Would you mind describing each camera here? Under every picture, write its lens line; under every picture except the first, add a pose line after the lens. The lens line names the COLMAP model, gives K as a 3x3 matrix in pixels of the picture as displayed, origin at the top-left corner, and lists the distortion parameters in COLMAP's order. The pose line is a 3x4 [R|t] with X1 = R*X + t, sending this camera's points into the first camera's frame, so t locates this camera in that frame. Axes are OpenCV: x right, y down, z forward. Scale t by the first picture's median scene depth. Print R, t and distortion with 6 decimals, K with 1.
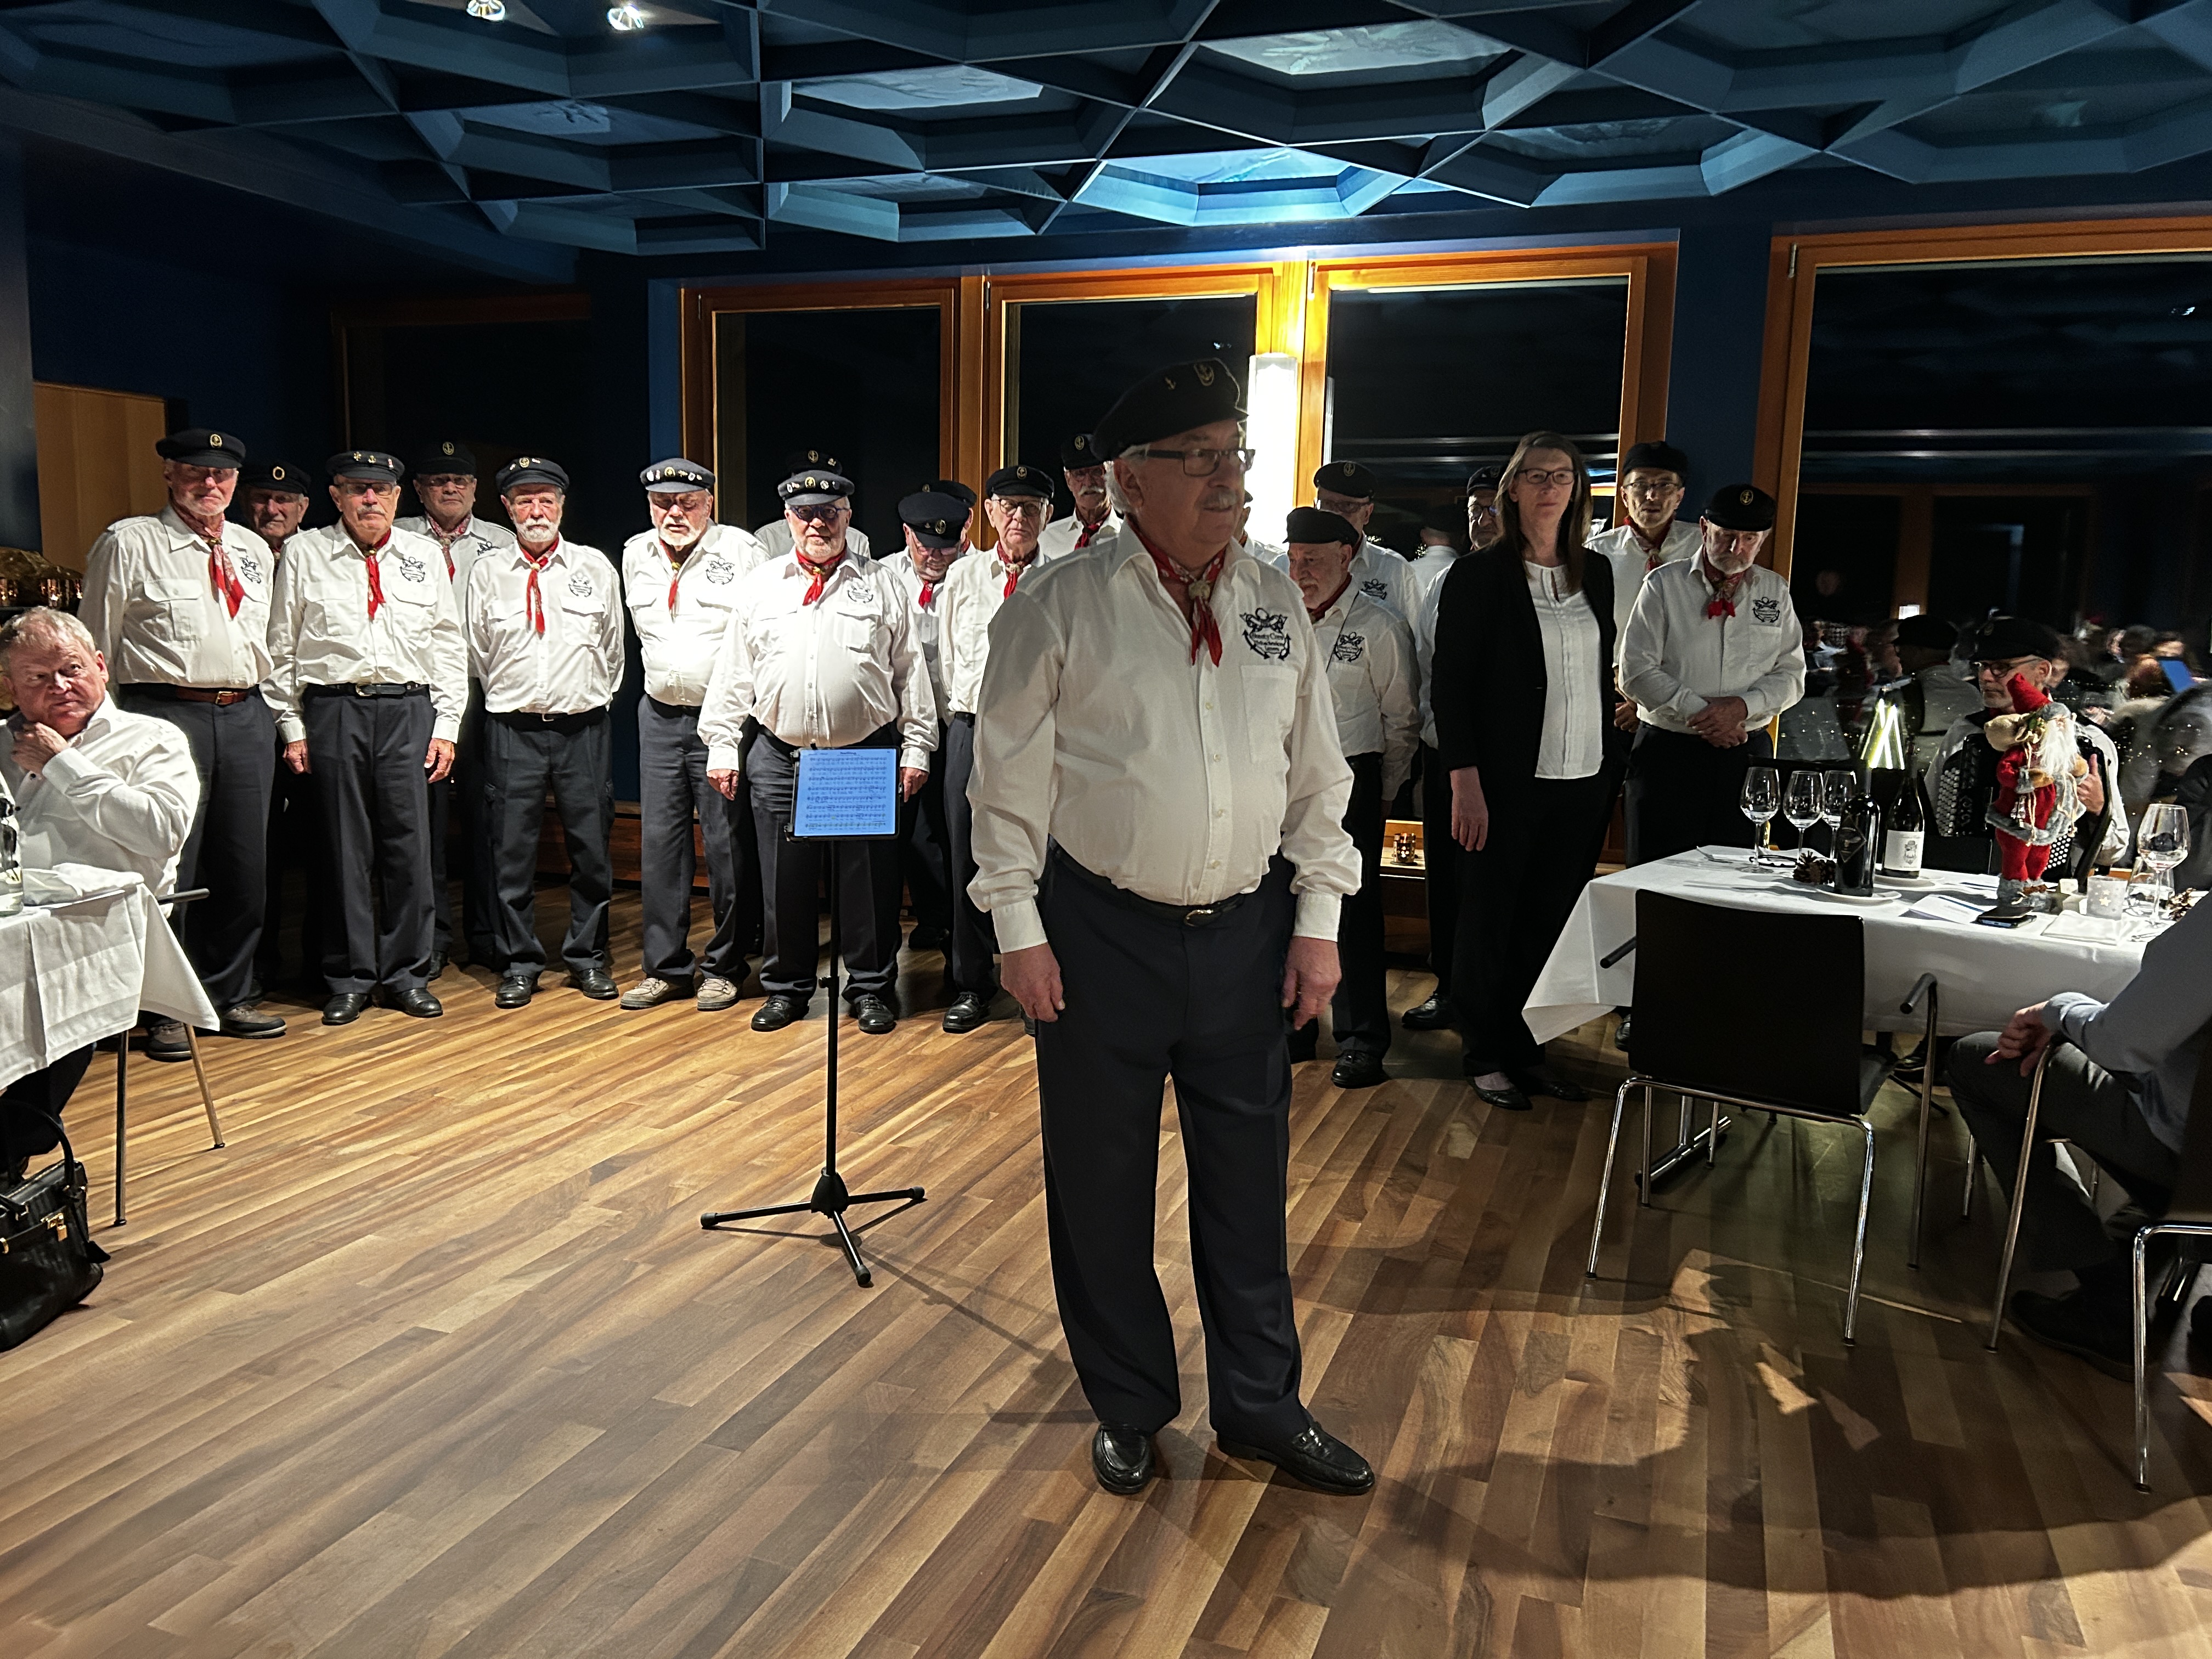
lens RADIAL K [[1671.0, 0, 1106.0], [0, 1671.0, 829.5], [0, 0, 1]] dist [0.045308, -0.050821]
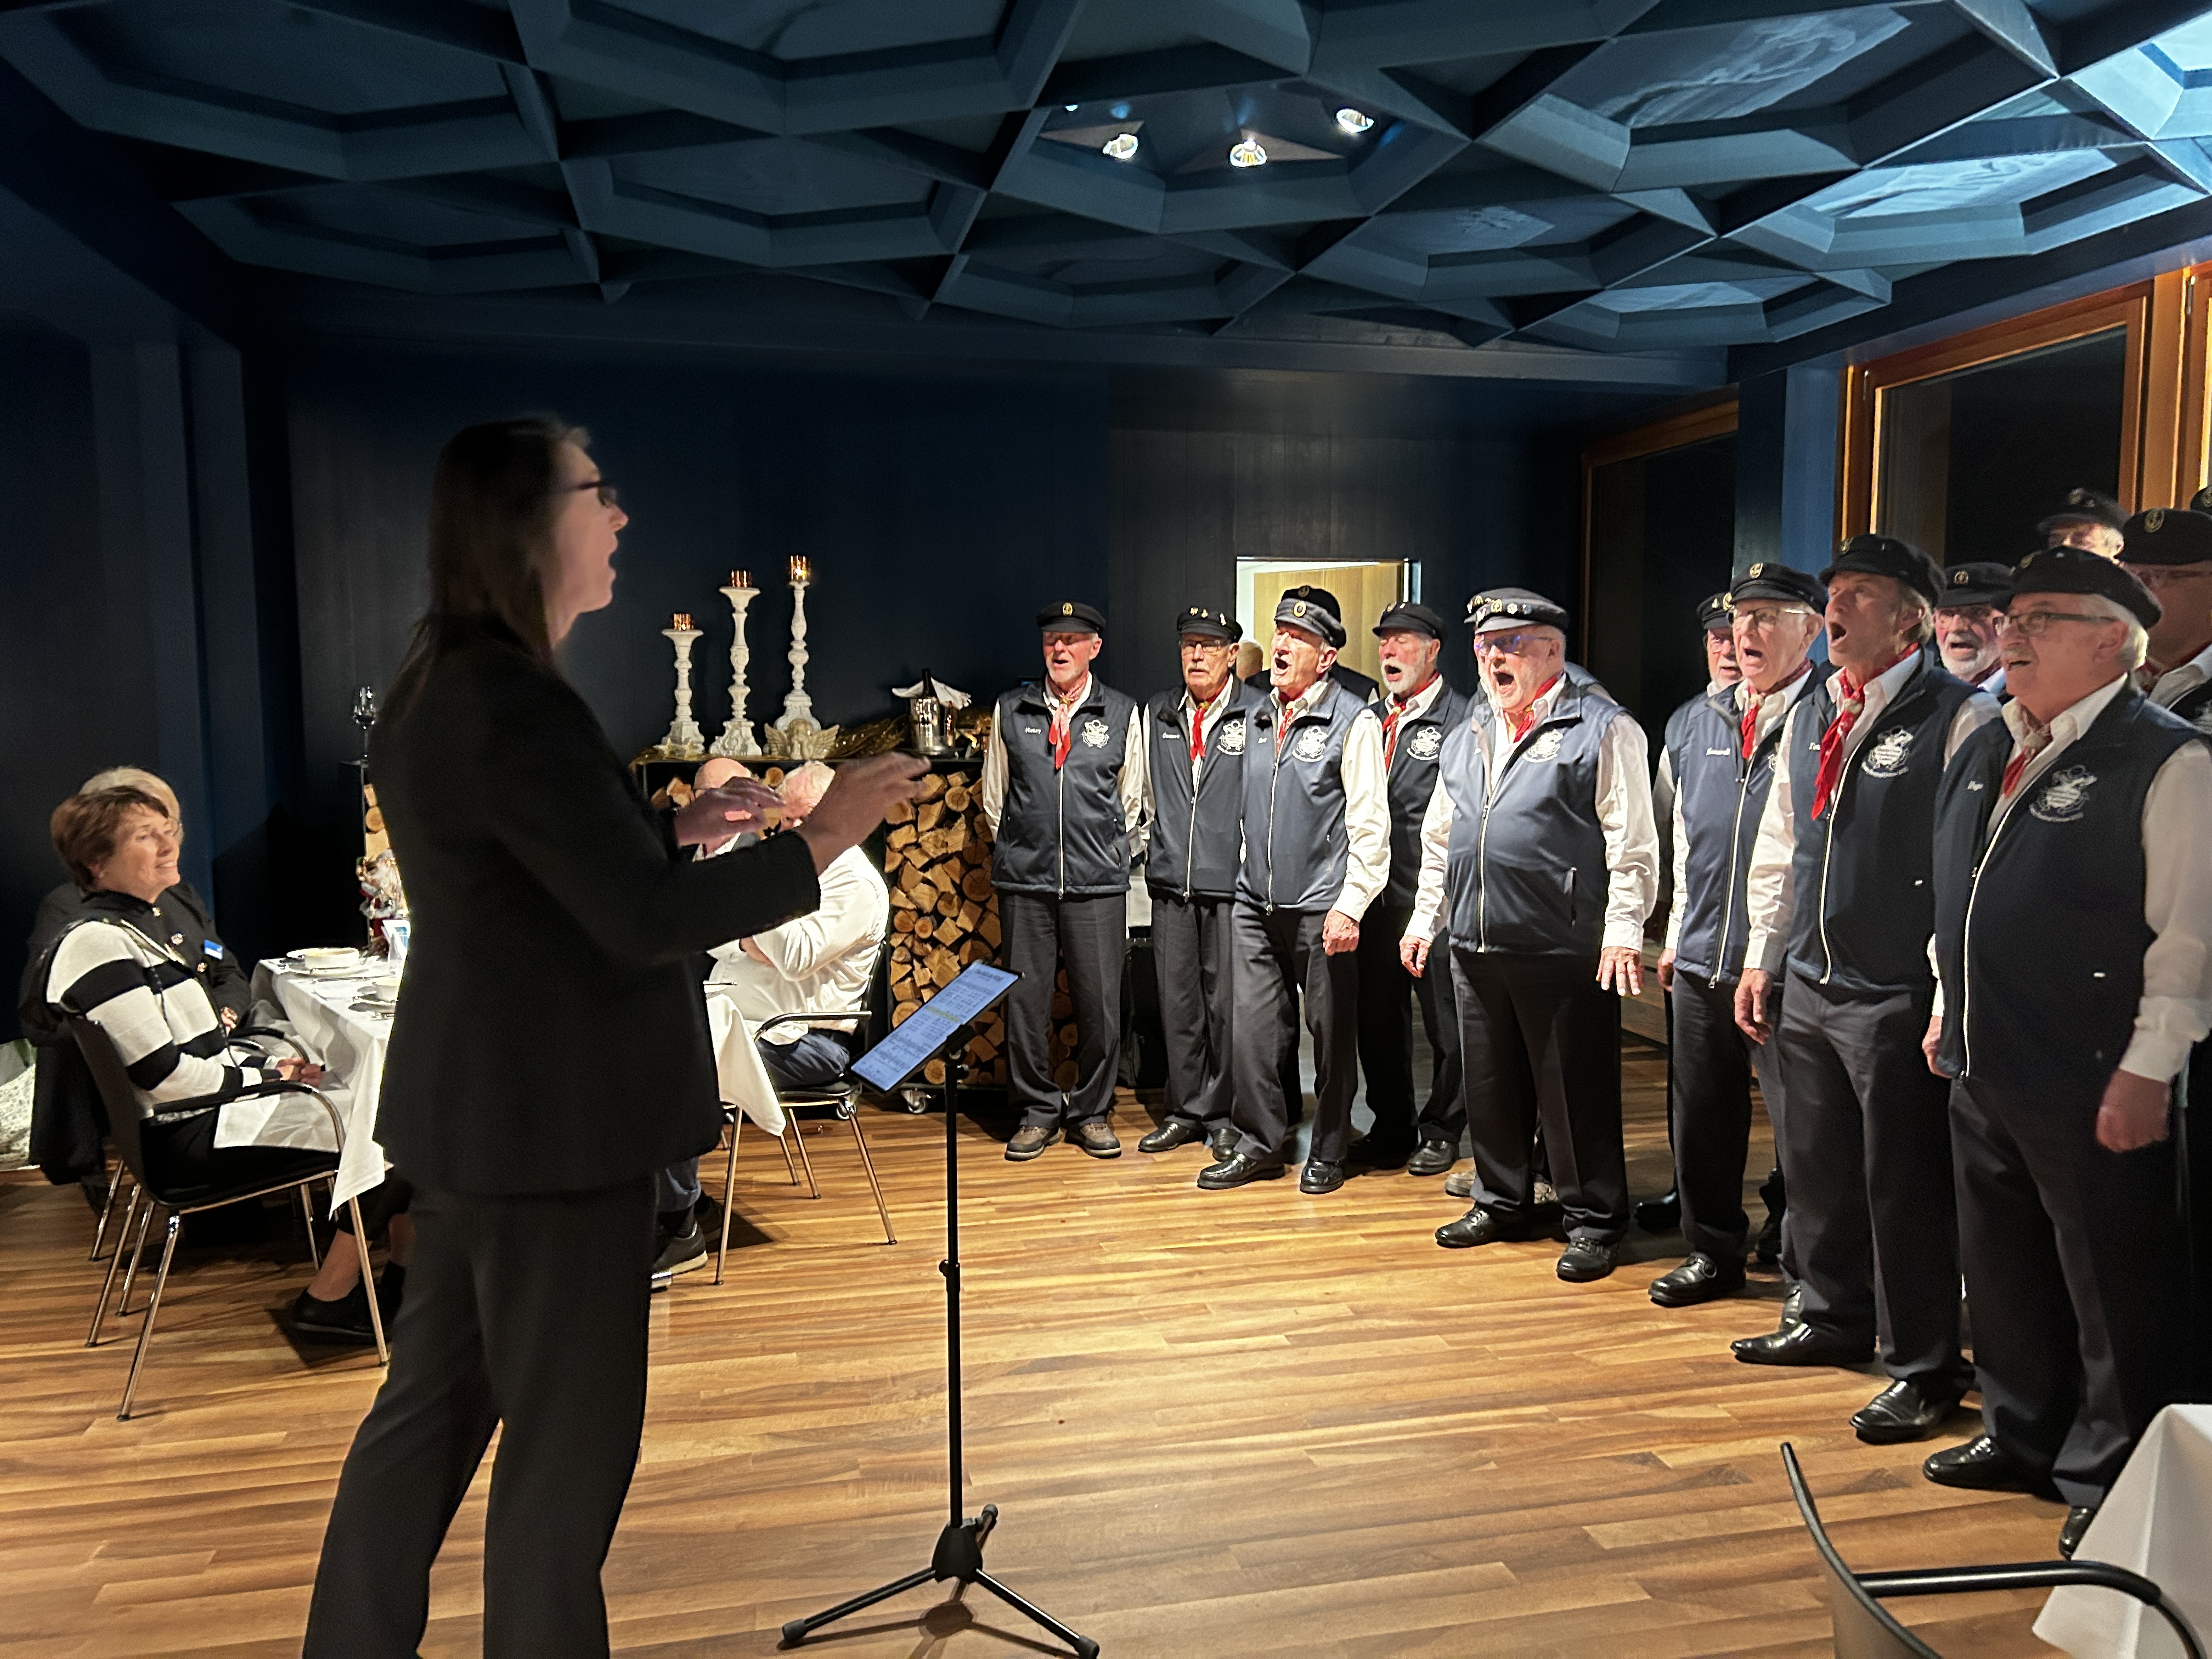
lens RADIAL K [[1685.9, 0, 1117.5], [0, 1685.9, 815.8], [0, 0, 1]] dist [0.042243, -0.012753]
pose [[0.547549, 0.037955, -0.835913, 0.417218], [-0.104098, 0.994300, -0.023041, -0.069483], [0.830273, 0.099633, 0.548379, 0.411998]]
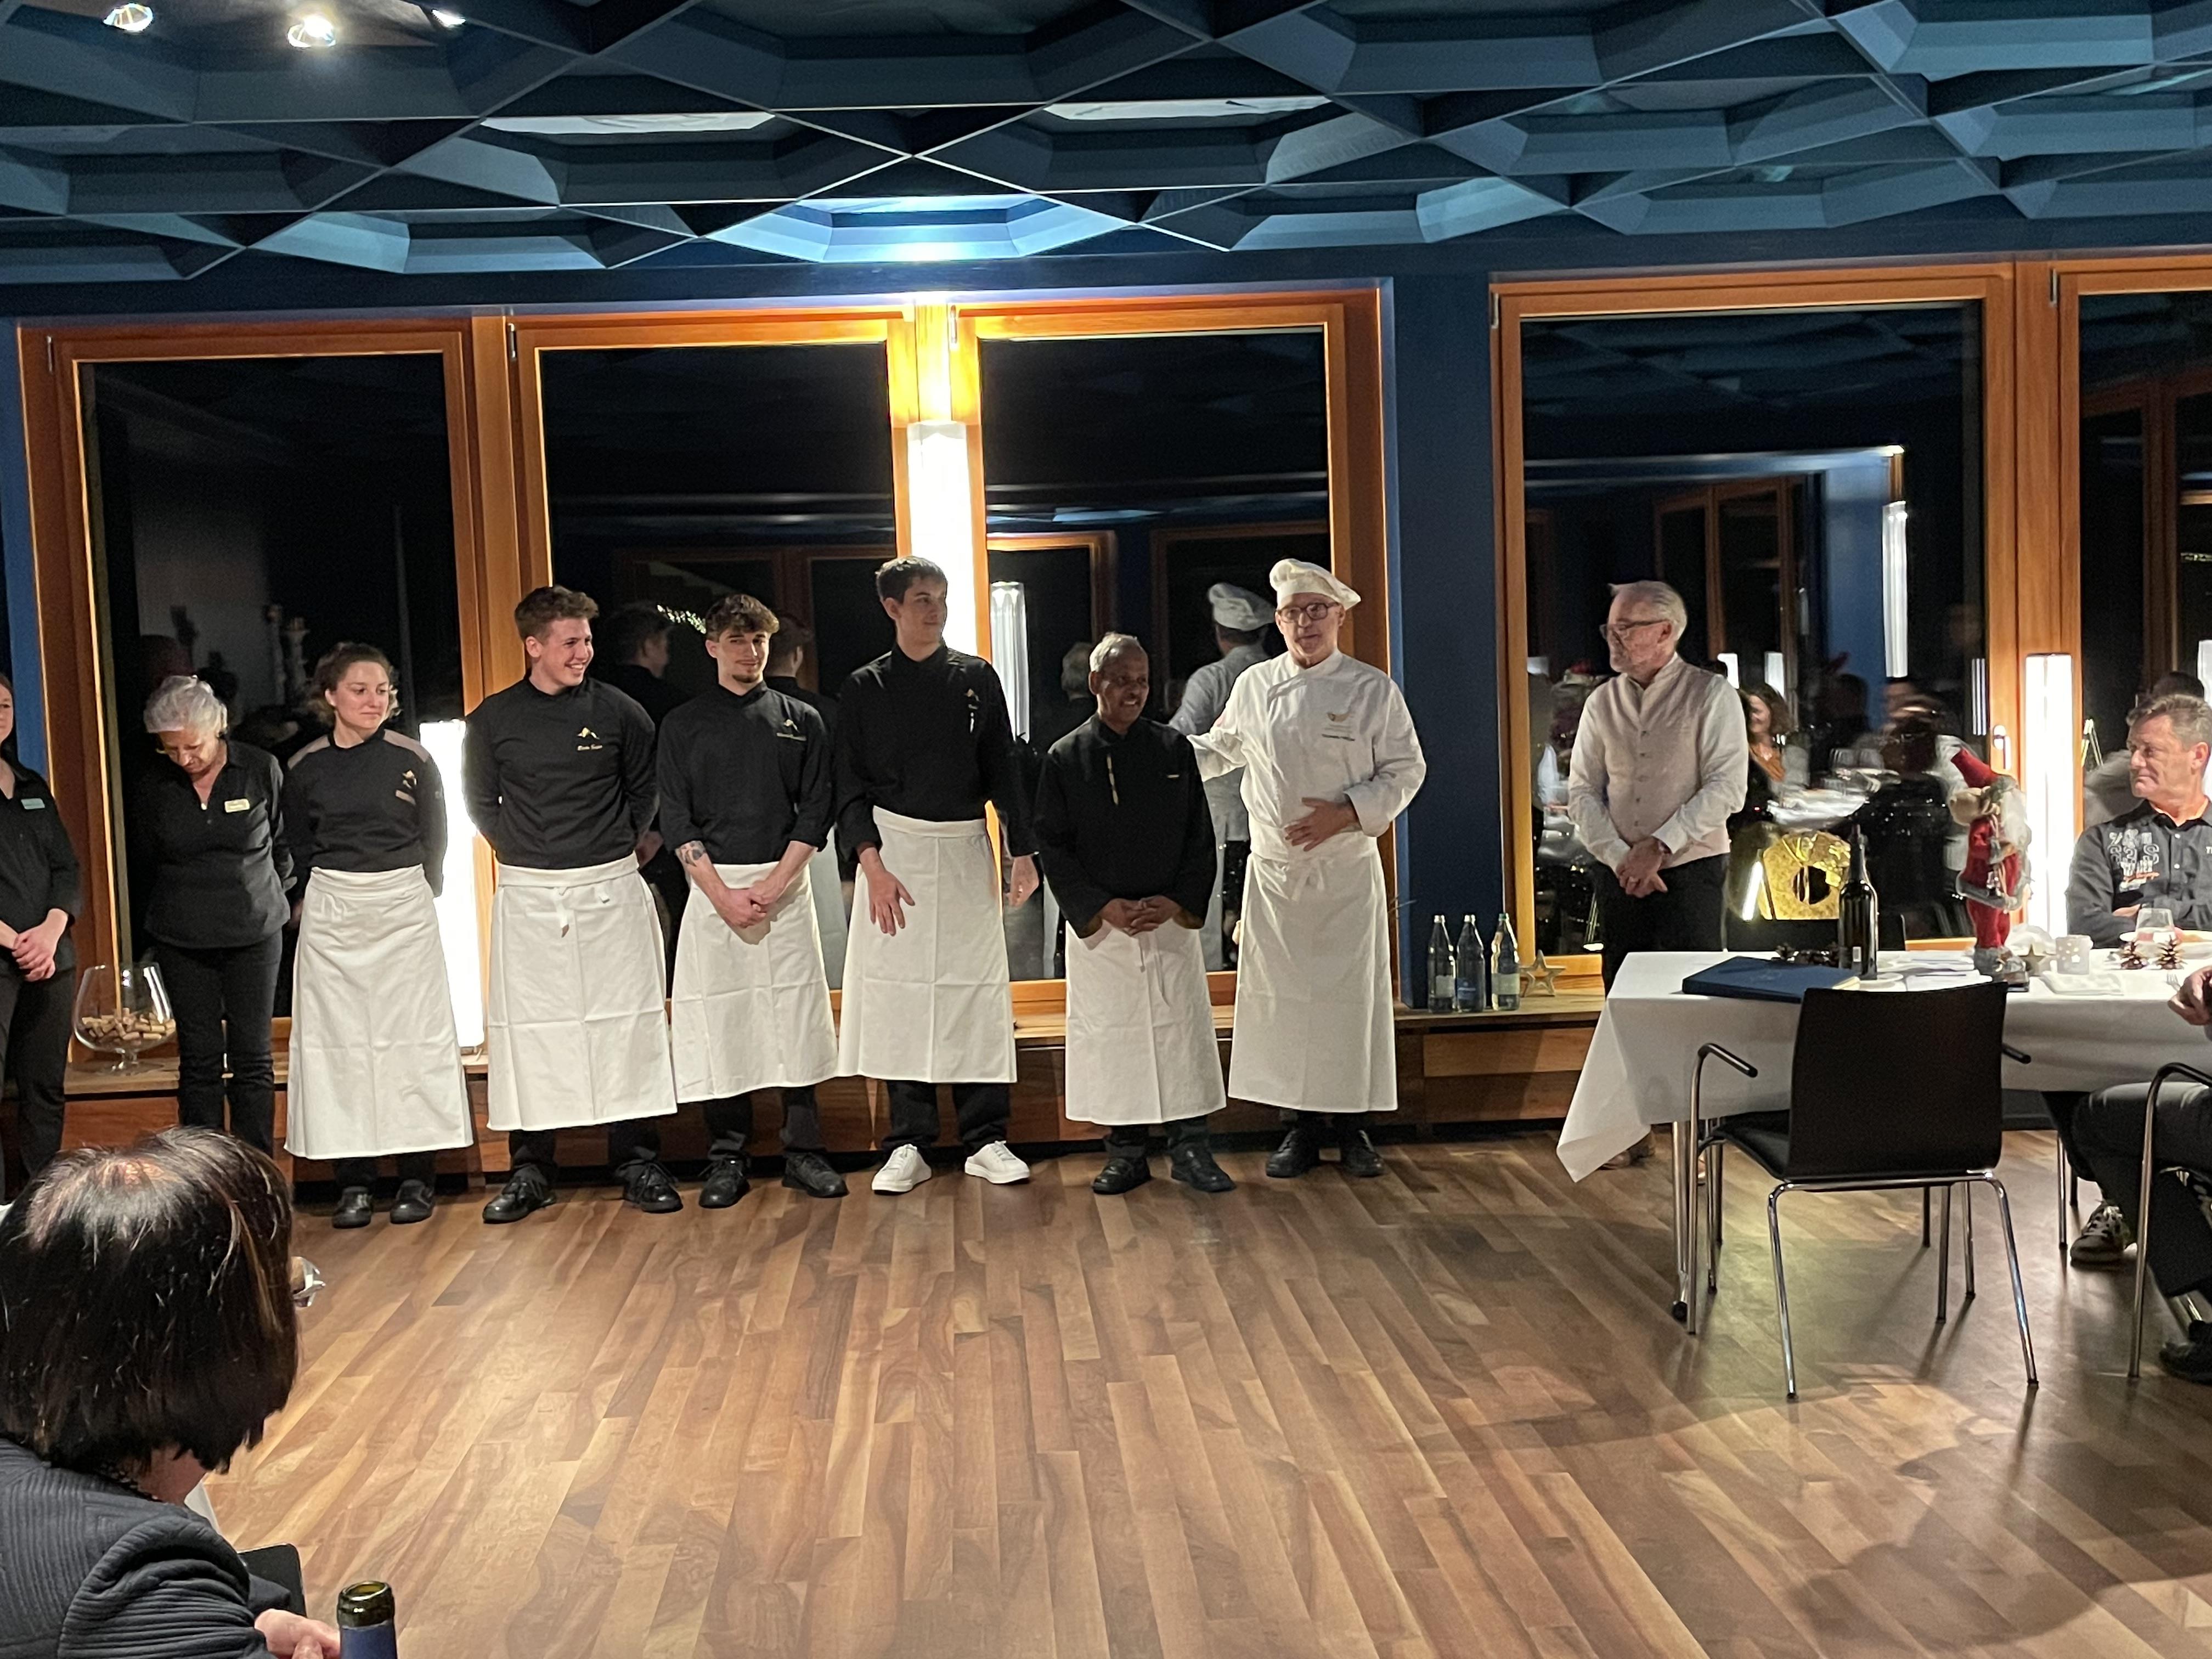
lens RADIAL K [[2484.0, 0, 1099.5], [0, 2484.0, 834.1], [0, 0, 1]] dist [0.067315, -0.053553]
pose [[0.917205, -0.085363, 0.389163, -0.420828], [0.115155, 0.991888, -0.053833, -0.015026], [-0.381410, 0.094190, 0.919595, -0.154365]]
